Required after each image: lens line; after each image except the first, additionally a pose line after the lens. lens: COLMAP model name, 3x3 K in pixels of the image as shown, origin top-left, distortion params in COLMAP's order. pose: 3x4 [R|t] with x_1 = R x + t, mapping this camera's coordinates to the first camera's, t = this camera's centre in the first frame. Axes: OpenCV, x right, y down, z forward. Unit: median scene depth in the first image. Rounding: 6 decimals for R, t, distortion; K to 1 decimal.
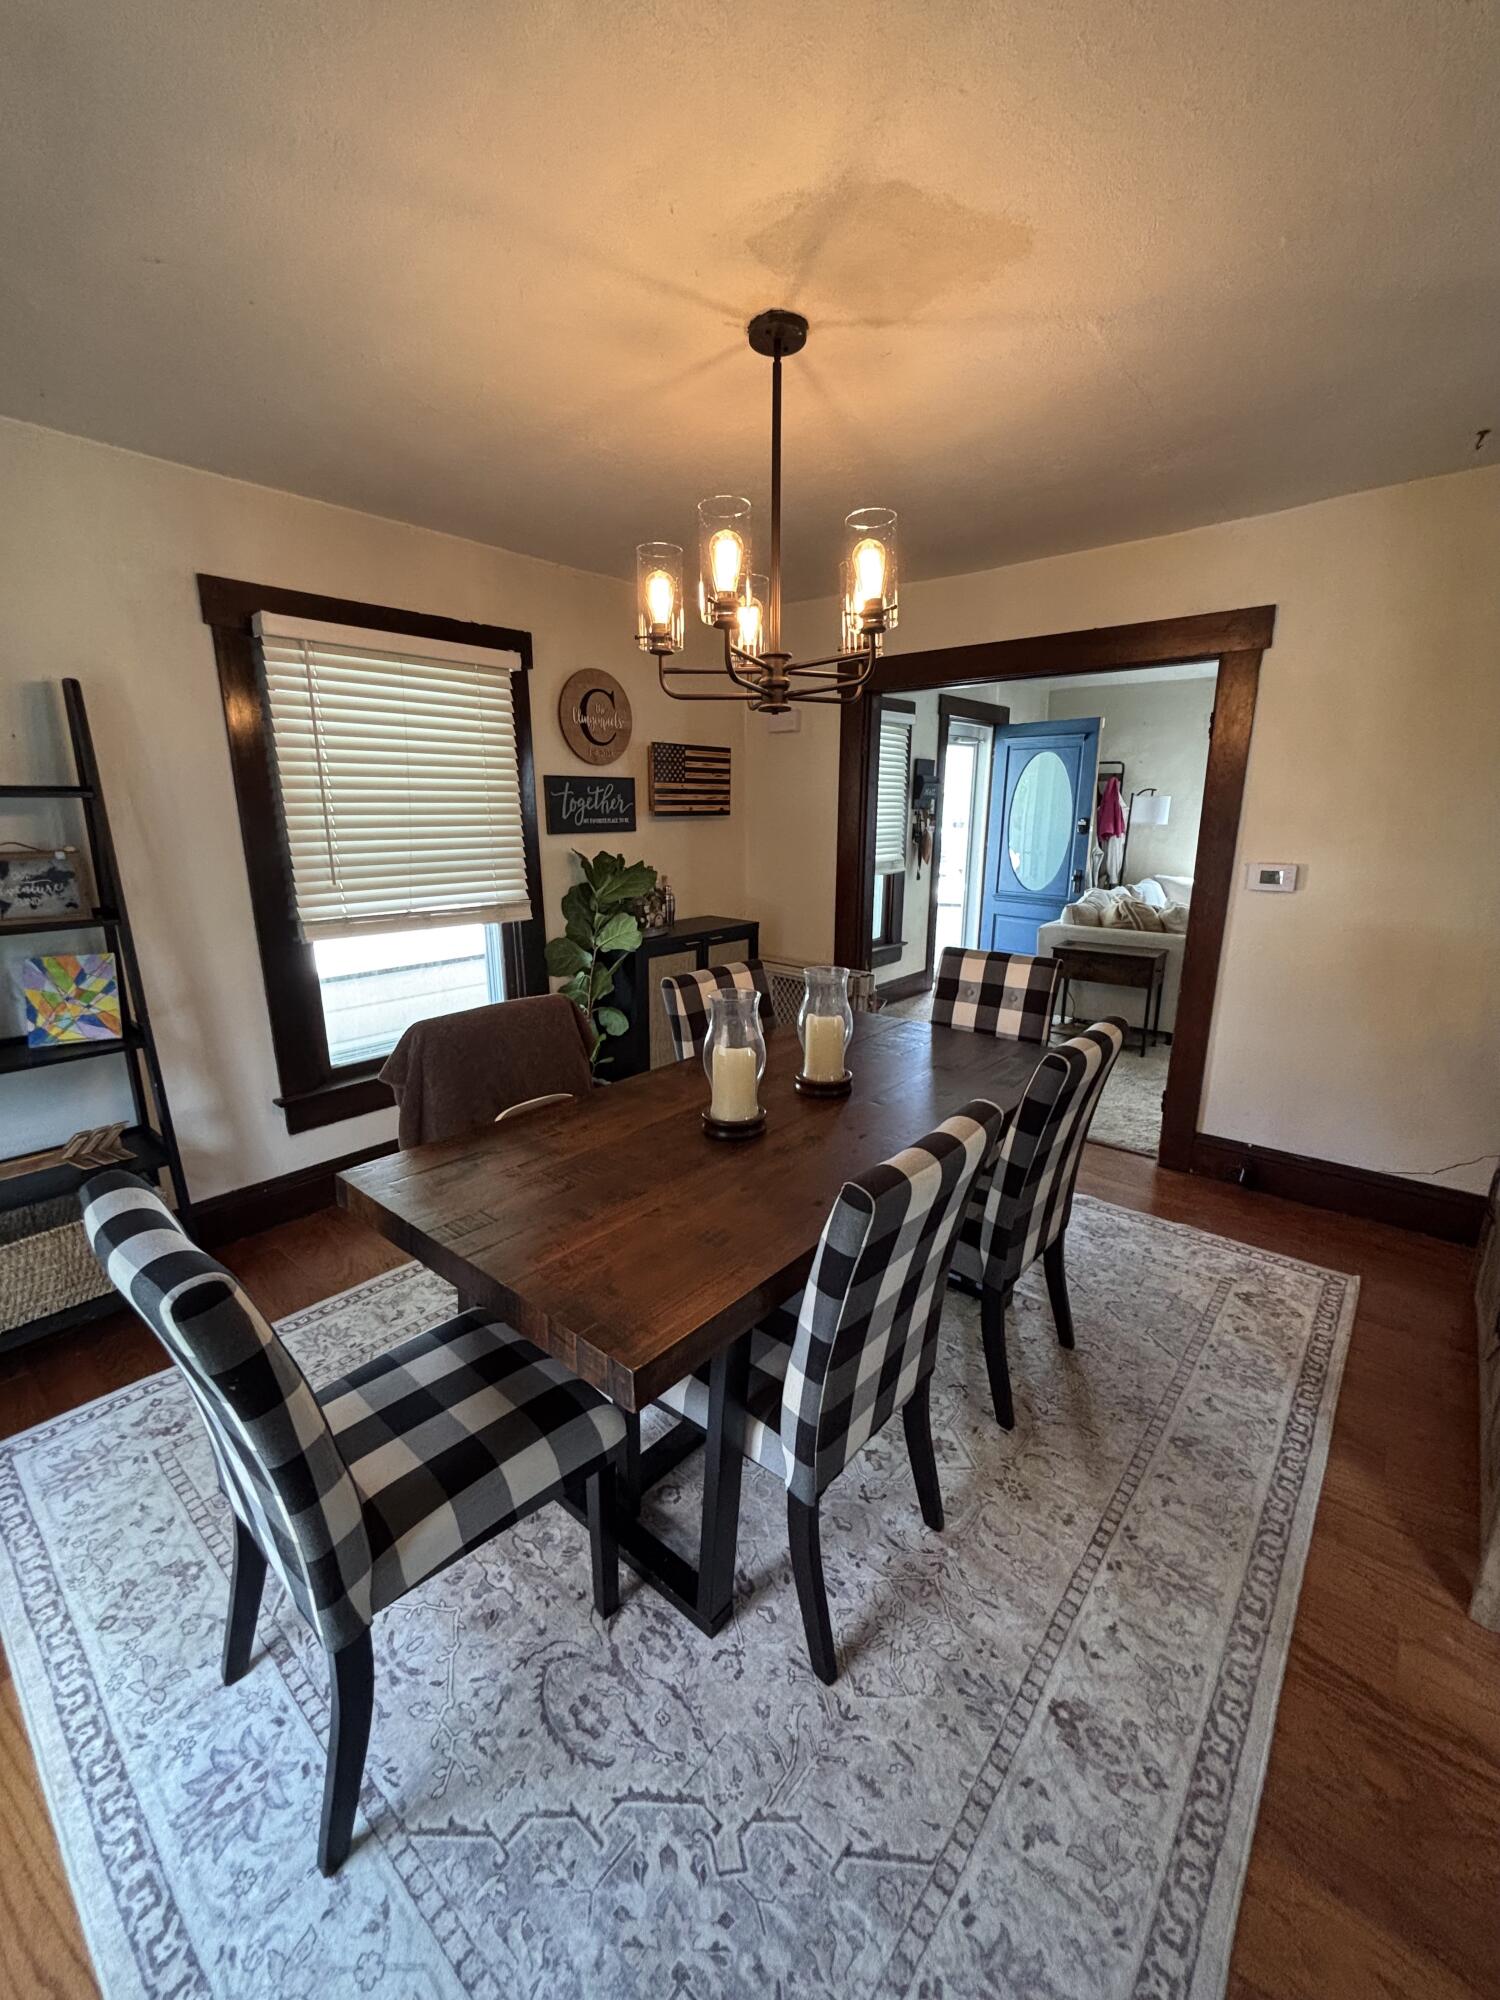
lens RADIAL K [[806.5, 0, 749.2], [0, 806.5, 1002.9], [0, 0, 1]] dist [-0.003479, -0.000140]
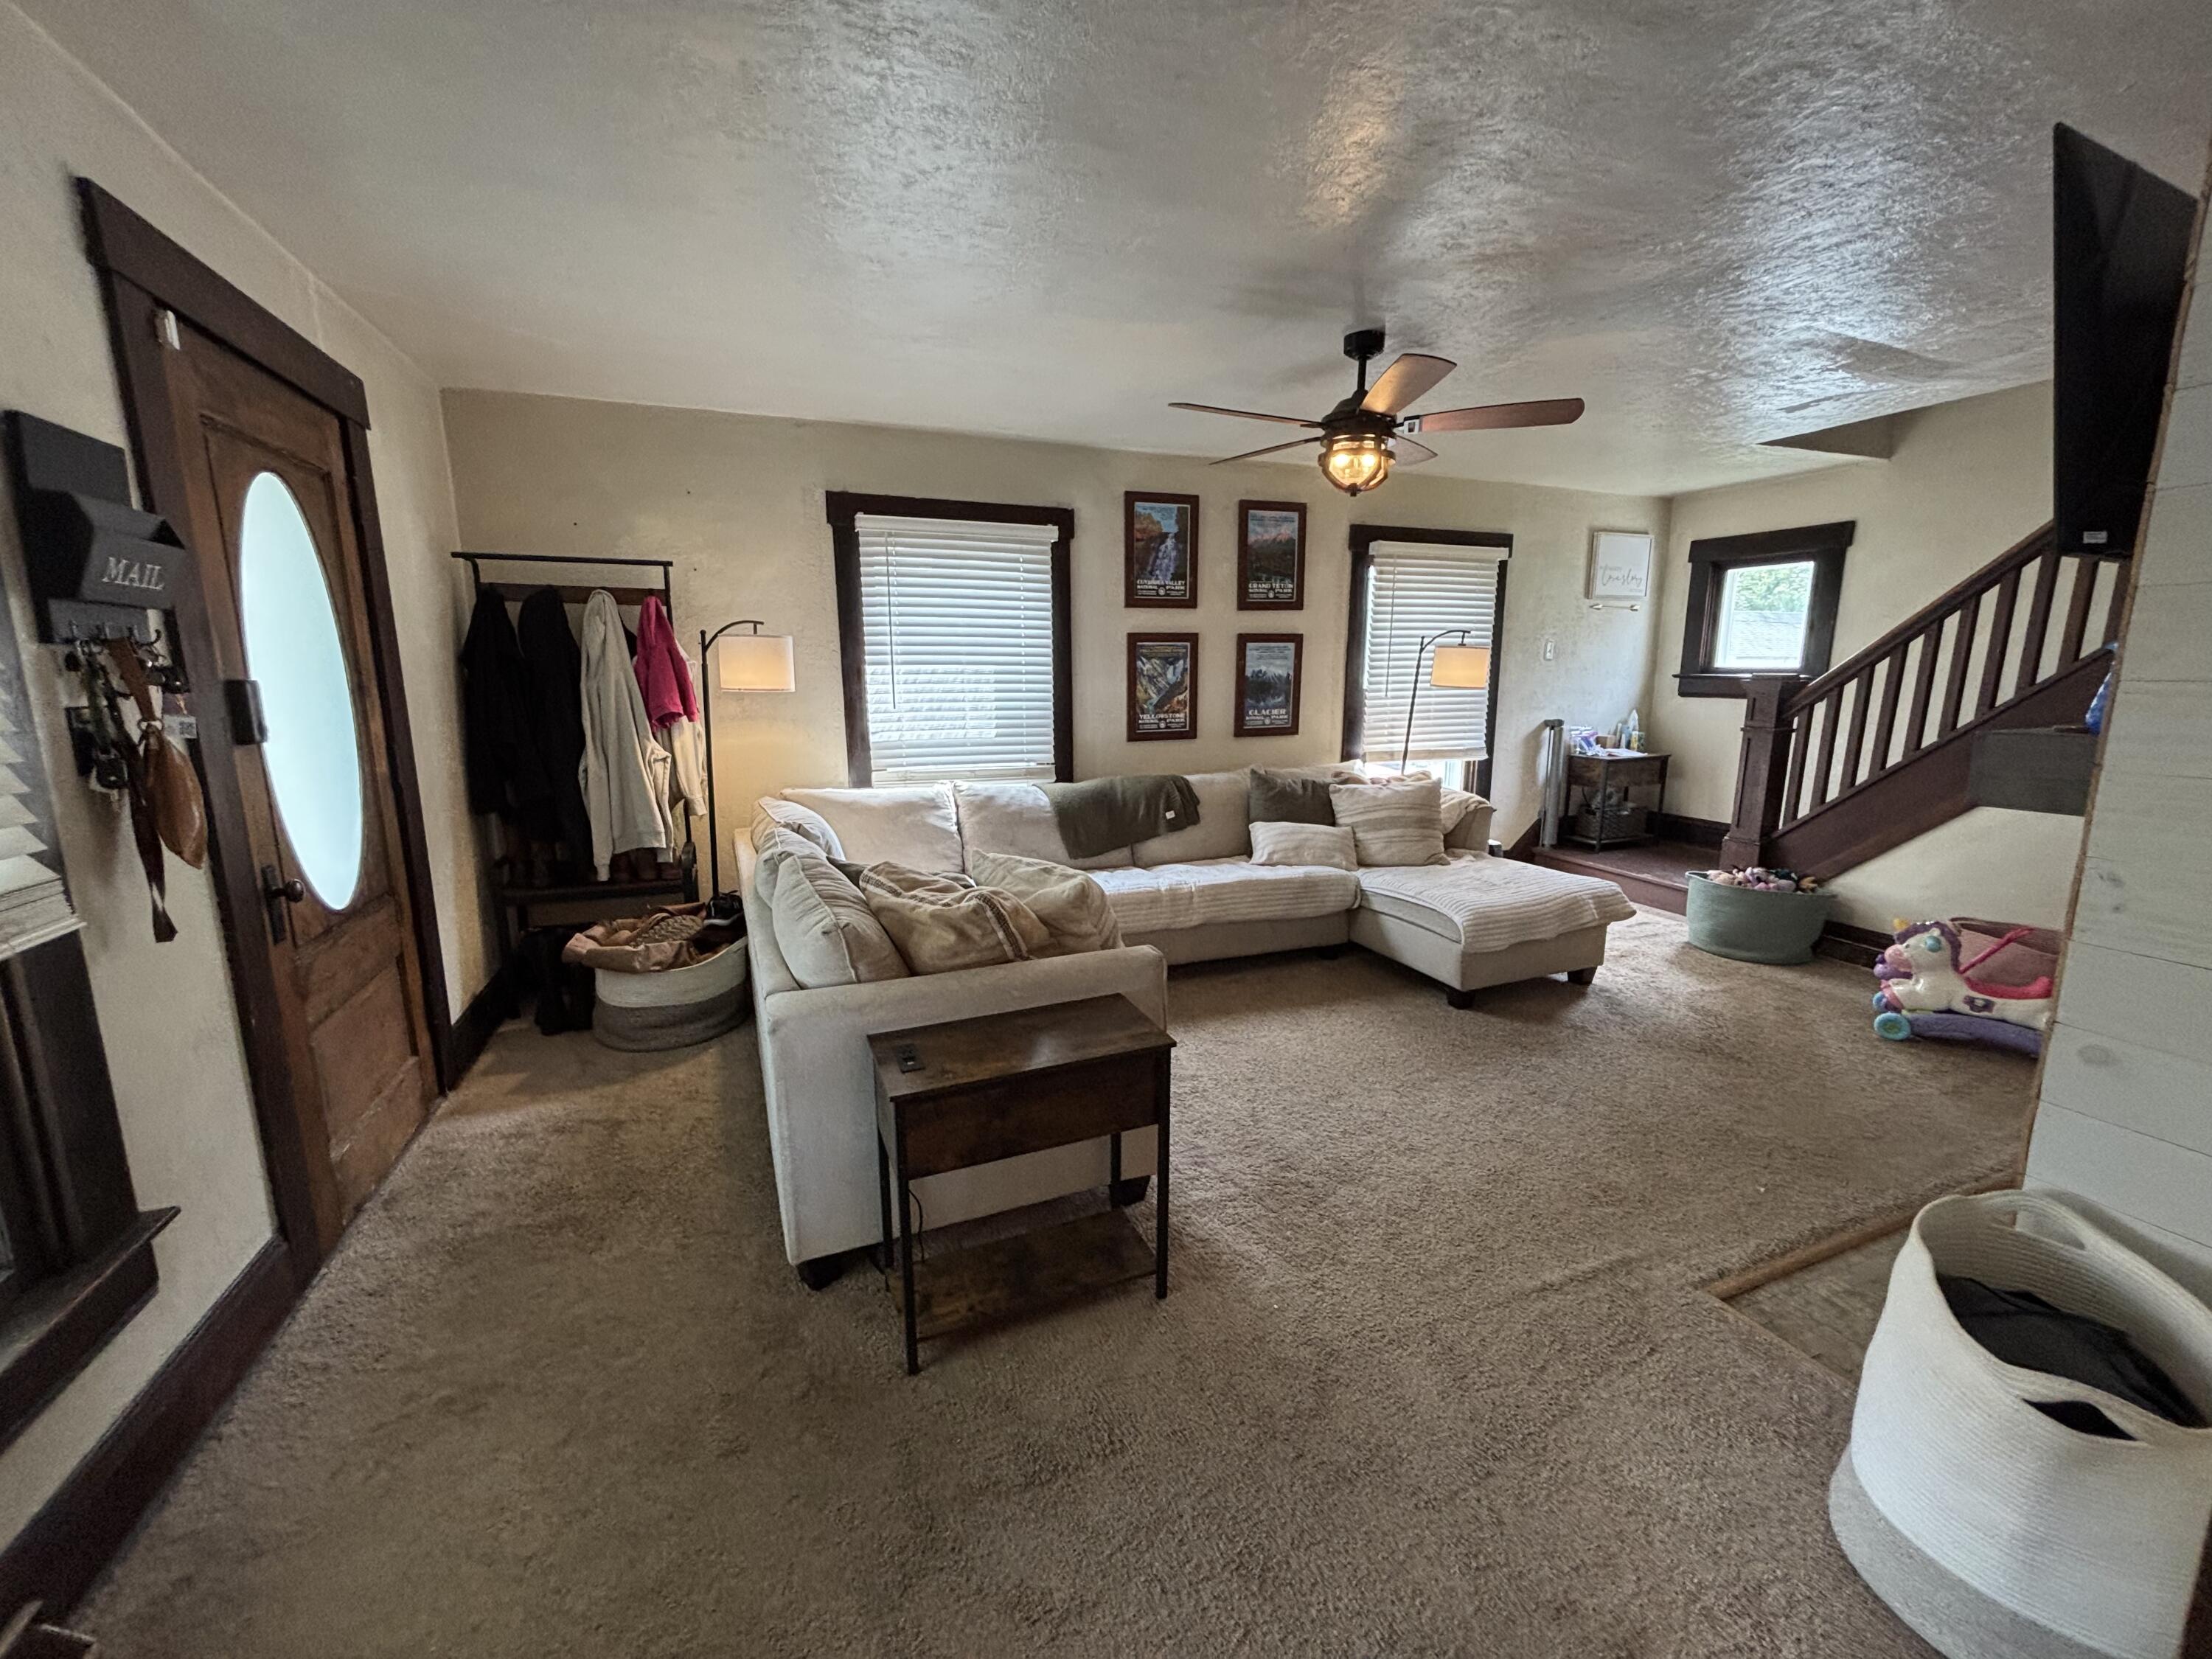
lens RADIAL K [[892.0, 0, 1108.7], [0, 892.0, 836.8], [0, 0, 1]] dist [-0.003479, -0.000140]
pose [[0.454877, -0.161113, 0.875859, 0.108823], [0.211560, 0.974894, 0.069456, -0.139296], [-0.865060, 0.153703, 0.477542, 0.617077]]
